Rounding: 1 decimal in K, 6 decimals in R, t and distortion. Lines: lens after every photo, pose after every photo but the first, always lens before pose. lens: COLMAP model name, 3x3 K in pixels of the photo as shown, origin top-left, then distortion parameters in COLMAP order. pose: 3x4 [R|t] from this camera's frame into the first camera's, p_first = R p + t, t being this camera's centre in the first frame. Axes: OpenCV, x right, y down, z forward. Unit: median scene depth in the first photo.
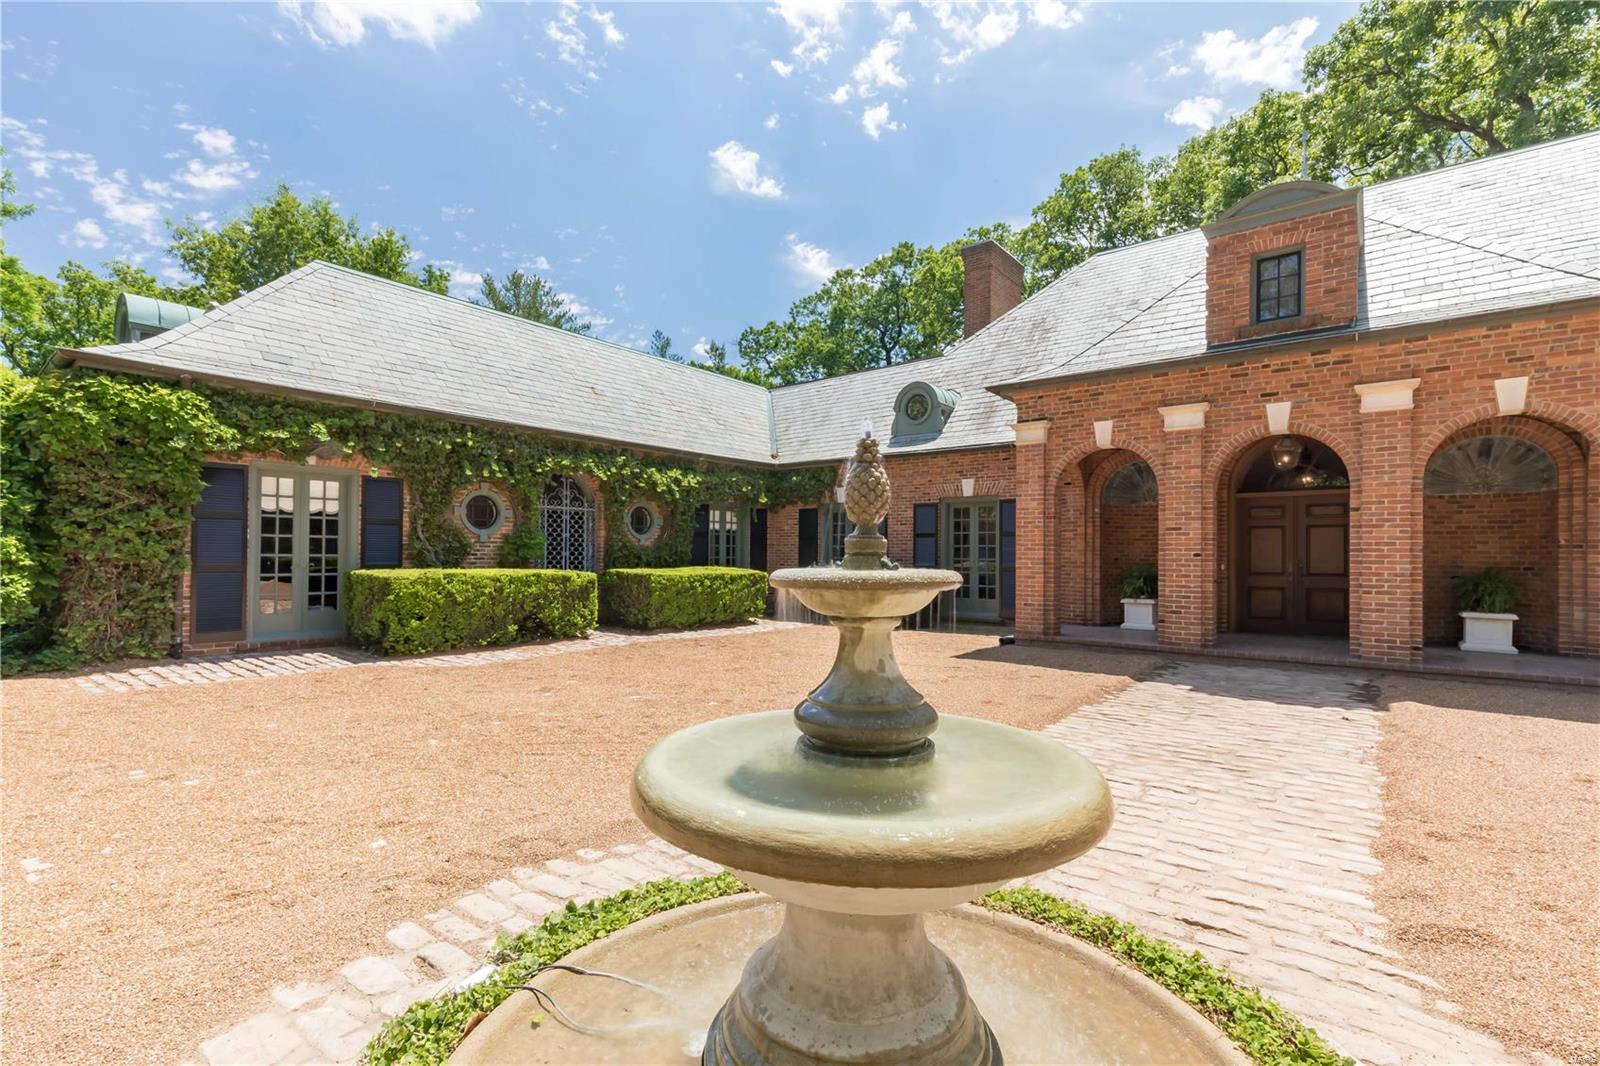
lens RADIAL K [[714.4, 0, 810.3], [0, 714.4, 535.5], [0, 0, 1]] dist [-0.002913, -0.000078]
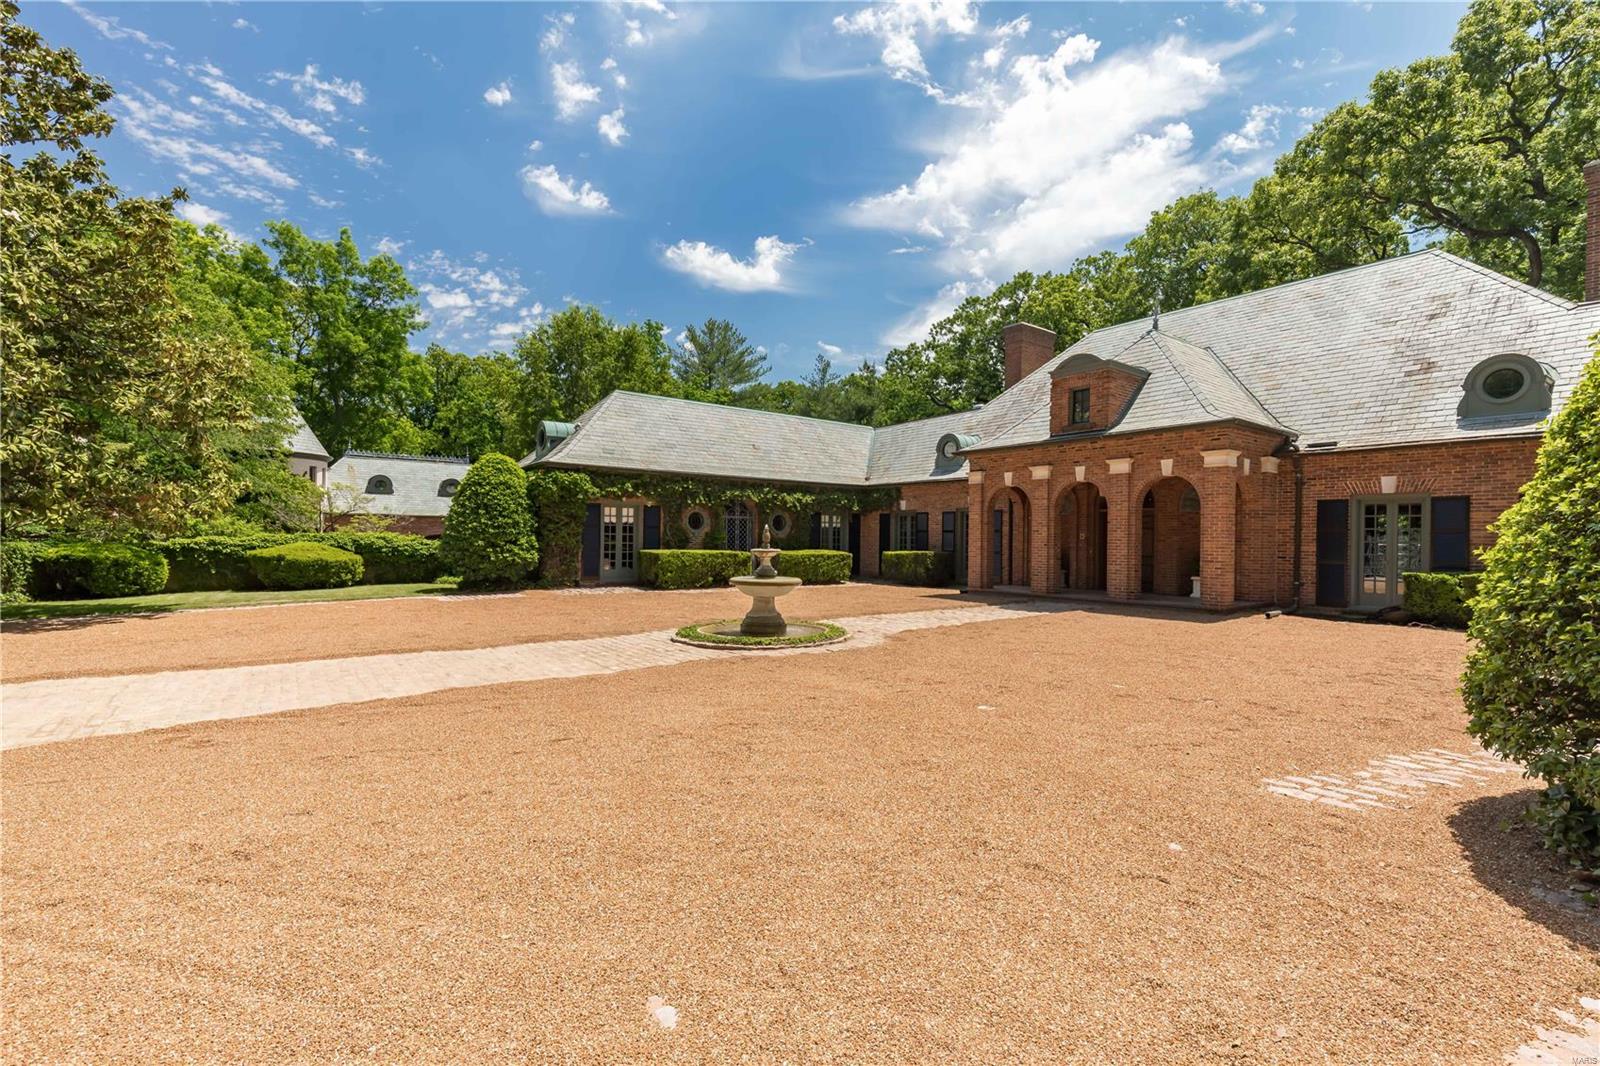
lens RADIAL K [[714.4, 0, 810.3], [0, 714.4, 535.5], [0, 0, 1]] dist [-0.002913, -0.000078]
pose [[0.968331, 0.002029, -0.249663, 0.349119], [0.003213, 0.999783, 0.020590, -0.033594], [0.249650, -0.020740, 0.968114, -0.856564]]
